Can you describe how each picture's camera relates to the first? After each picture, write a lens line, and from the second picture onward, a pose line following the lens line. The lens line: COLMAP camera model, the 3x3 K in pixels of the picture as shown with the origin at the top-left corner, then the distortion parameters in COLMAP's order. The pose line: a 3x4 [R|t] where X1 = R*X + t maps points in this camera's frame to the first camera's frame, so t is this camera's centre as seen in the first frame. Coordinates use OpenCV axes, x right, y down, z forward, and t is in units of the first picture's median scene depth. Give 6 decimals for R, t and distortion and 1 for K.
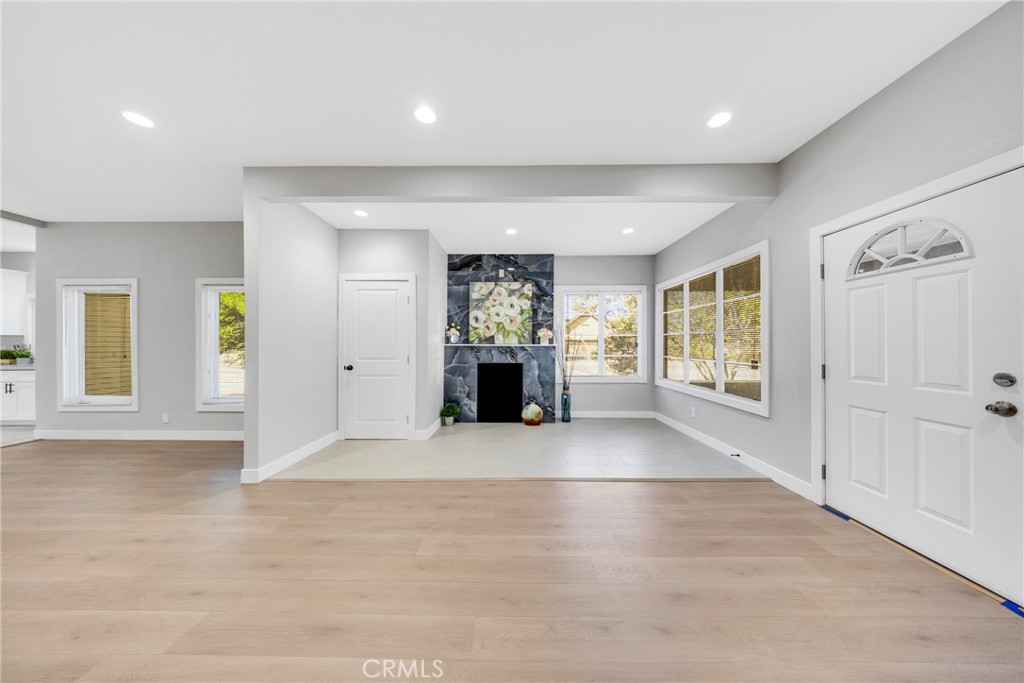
lens RADIAL K [[303.1, 0, 517.2], [0, 303.1, 343.3], [0, 0, 1]] dist [-0.001843, 0.000134]
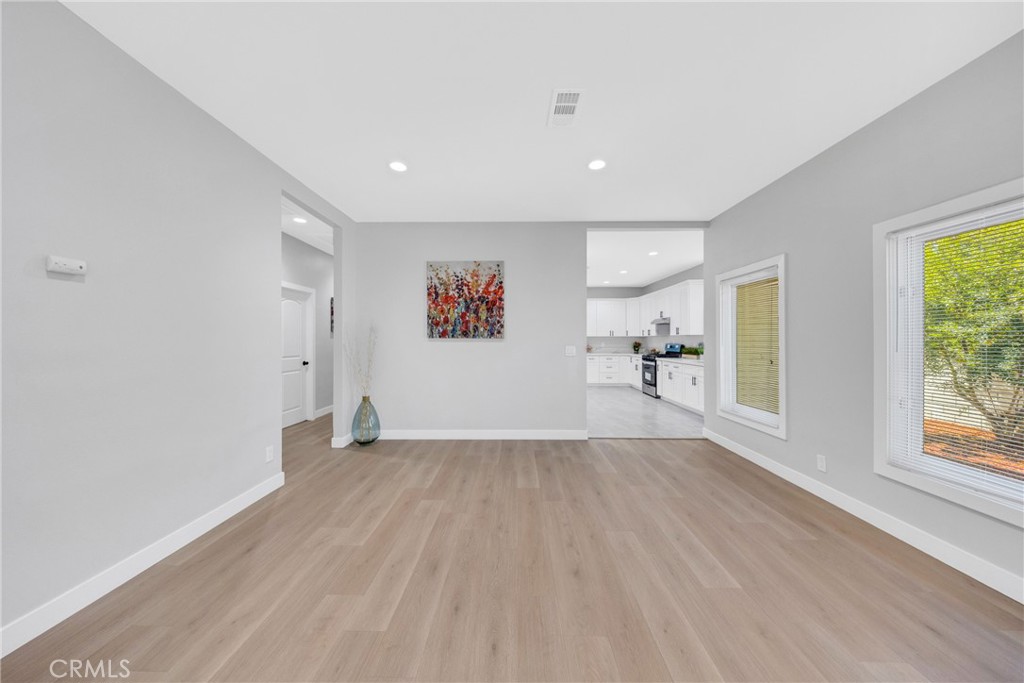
lens RADIAL K [[330.1, 0, 509.8], [0, 330.1, 339.5], [0, 0, 1]] dist [-0.000612, -0.000337]
pose [[-0.016226, -0.000027, -0.999868, -0.421791], [0.003944, 0.999992, -0.000091, -0.014172], [0.999861, -0.003945, -0.016225, 0.327350]]
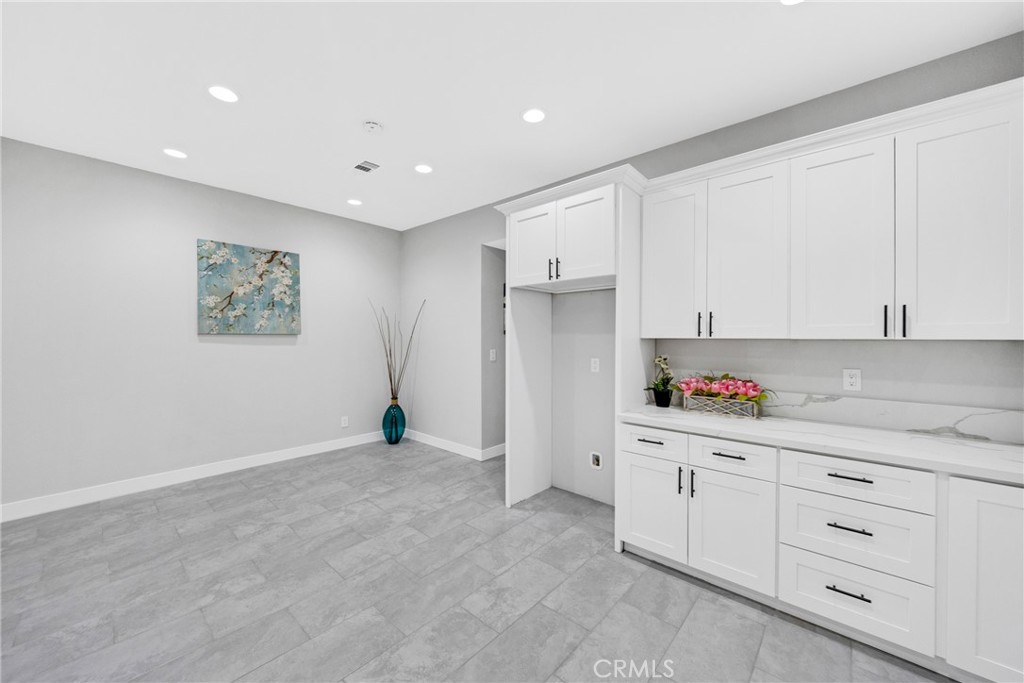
lens RADIAL K [[383.2, 0, 509.2], [0, 383.2, 340.0], [0, 0, 1]] dist [-0.003258, -0.001360]
pose [[-0.668441, 0.001665, -0.743764, -1.963448], [-0.001053, 0.999994, 0.003185, -0.032040], [0.743765, 0.002912, -0.668435, 0.911785]]
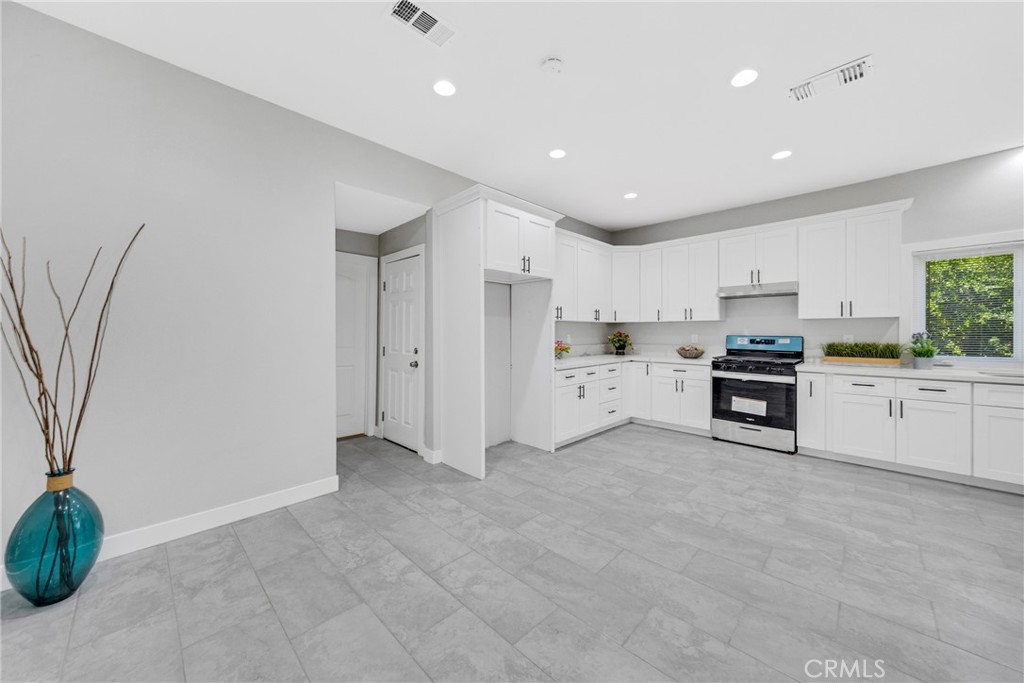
lens RADIAL K [[361.5, 0, 506.3], [0, 361.5, 335.1], [0, 0, 1]] dist [-0.004567, -0.001305]
pose [[0.701404, 0.006980, -0.712730, -1.961700], [0.006634, 0.999845, 0.016321, -0.010177], [0.712733, -0.016176, 0.701248, -0.021509]]
